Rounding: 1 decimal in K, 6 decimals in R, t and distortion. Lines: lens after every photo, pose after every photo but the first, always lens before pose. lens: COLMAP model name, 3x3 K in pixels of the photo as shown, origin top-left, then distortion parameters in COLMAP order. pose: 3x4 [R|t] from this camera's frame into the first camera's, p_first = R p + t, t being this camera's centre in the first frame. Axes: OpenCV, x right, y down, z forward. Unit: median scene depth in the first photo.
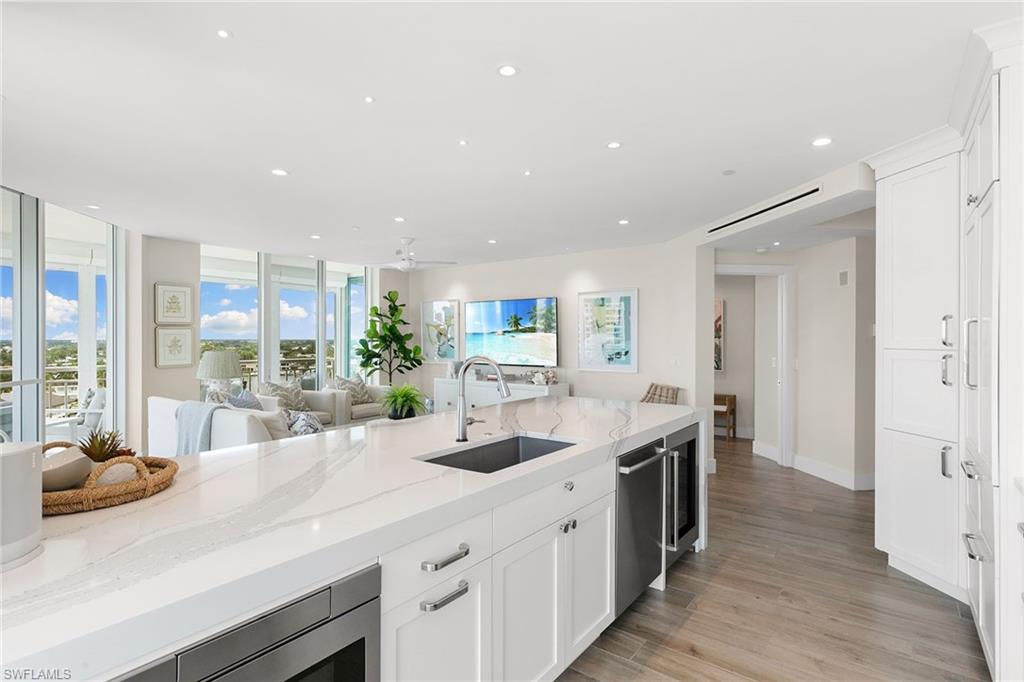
lens RADIAL K [[508.4, 0, 511.2], [0, 508.4, 338.9], [0, 0, 1]] dist [0.003687, -0.000433]
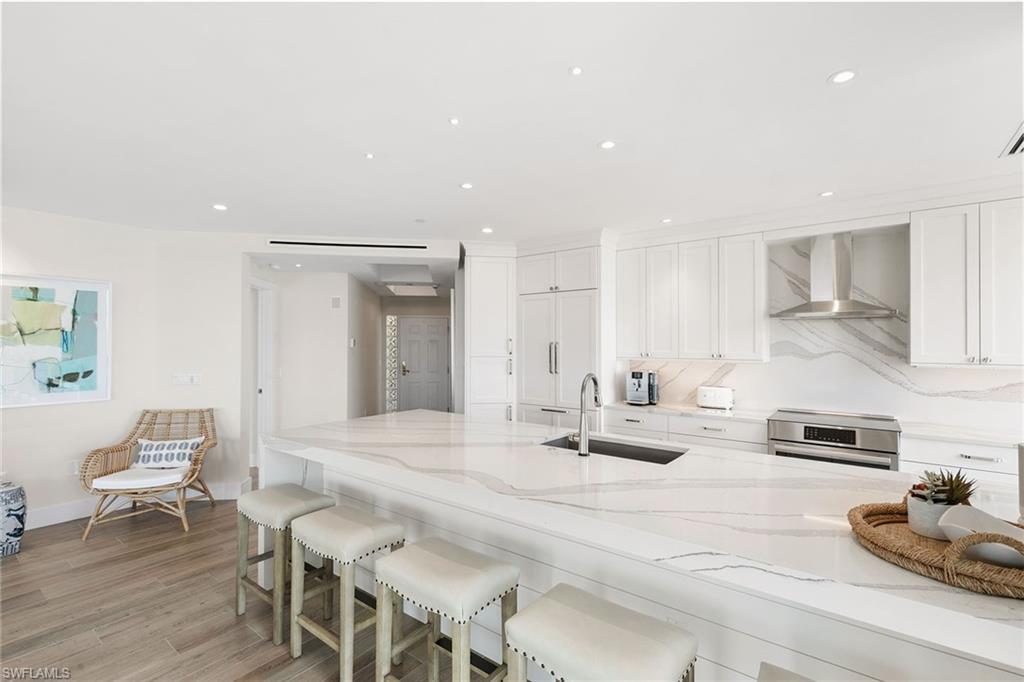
lens RADIAL K [[459.8, 0, 511.3], [0, 459.8, 338.4], [0, 0, 1]] dist [0.010602, -0.002516]
pose [[0.008826, 0.013598, 0.999869, -0.438924], [0.000404, 0.999907, -0.013602, -0.012050], [-0.999961, 0.000524, 0.008819, 0.472506]]
